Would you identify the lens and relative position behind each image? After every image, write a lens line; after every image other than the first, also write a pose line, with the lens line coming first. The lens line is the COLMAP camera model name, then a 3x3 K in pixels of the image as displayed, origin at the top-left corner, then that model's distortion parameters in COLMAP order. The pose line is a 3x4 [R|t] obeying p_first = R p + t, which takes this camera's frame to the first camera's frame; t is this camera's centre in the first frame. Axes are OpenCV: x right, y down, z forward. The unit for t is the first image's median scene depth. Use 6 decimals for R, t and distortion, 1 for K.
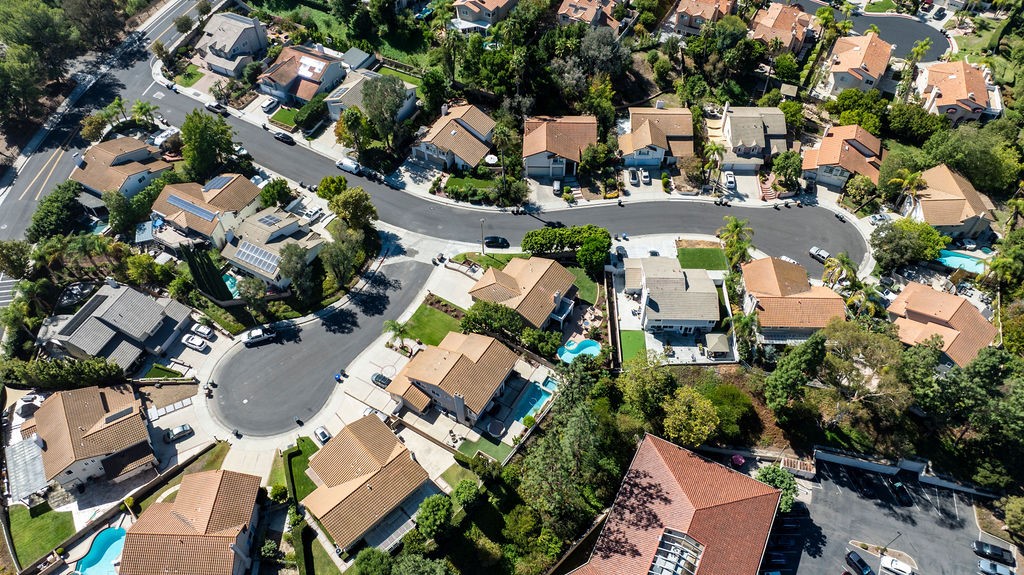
lens RADIAL K [[715.8, 0, 512.0], [0, 715.8, 287.5], [0, 0, 1]] dist [-0.037310, 0.027624]
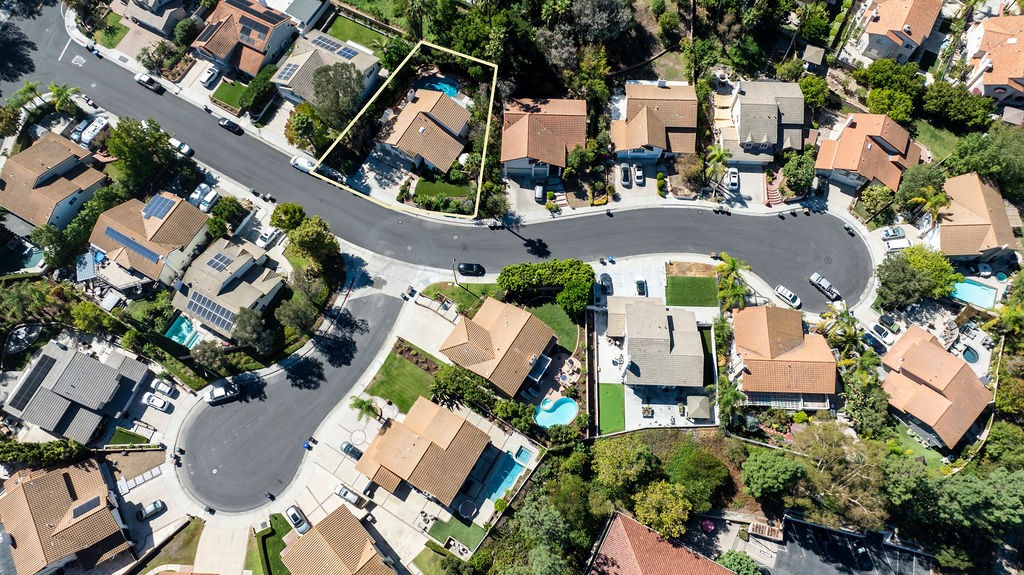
lens RADIAL K [[716.2, 0, 512.0], [0, 716.2, 287.5], [0, 0, 1]] dist [-0.058523, 0.068802]
pose [[0.999988, 0.004390, 0.001989, 0.029476], [-0.004790, 0.950443, 0.310863, -0.327789], [-0.000526, -0.310869, 0.950453, 0.120127]]
